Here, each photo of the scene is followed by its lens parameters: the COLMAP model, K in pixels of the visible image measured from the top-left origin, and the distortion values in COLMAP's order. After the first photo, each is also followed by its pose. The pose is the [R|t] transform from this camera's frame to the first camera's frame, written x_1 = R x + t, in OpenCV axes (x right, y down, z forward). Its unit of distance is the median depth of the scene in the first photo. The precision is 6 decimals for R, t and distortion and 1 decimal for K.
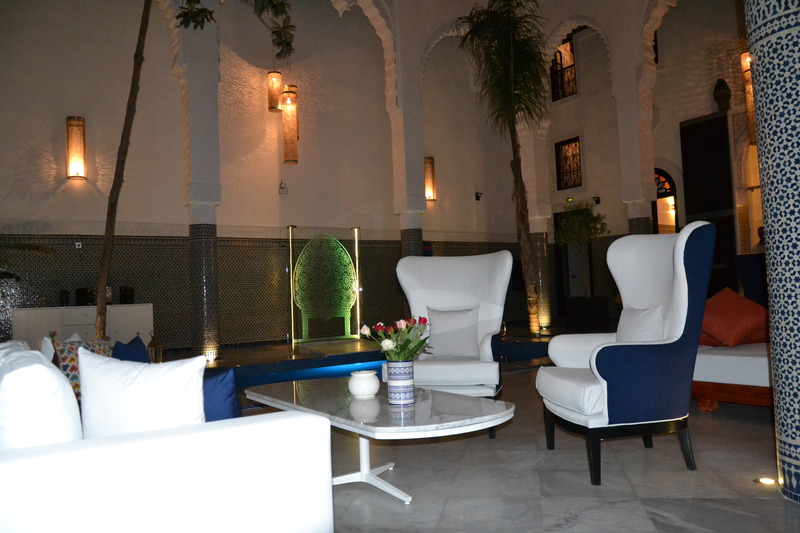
lens RADIAL K [[616.7, 0, 400.0], [0, 616.7, 266.5], [0, 0, 1]] dist [-0.048579, 0.008952]
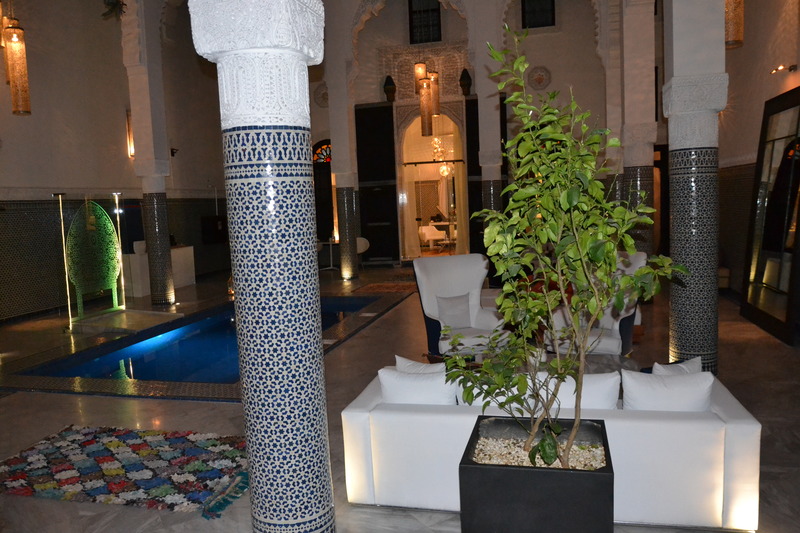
lens RADIAL K [[616.7, 0, 400.0], [0, 616.7, 266.5], [0, 0, 1]] dist [-0.048579, 0.008952]
pose [[0.743657, -0.057555, 0.666079, -0.349050], [-0.019720, 0.993966, 0.107905, -0.056531], [-0.668271, -0.093379, 0.738034, 0.005932]]
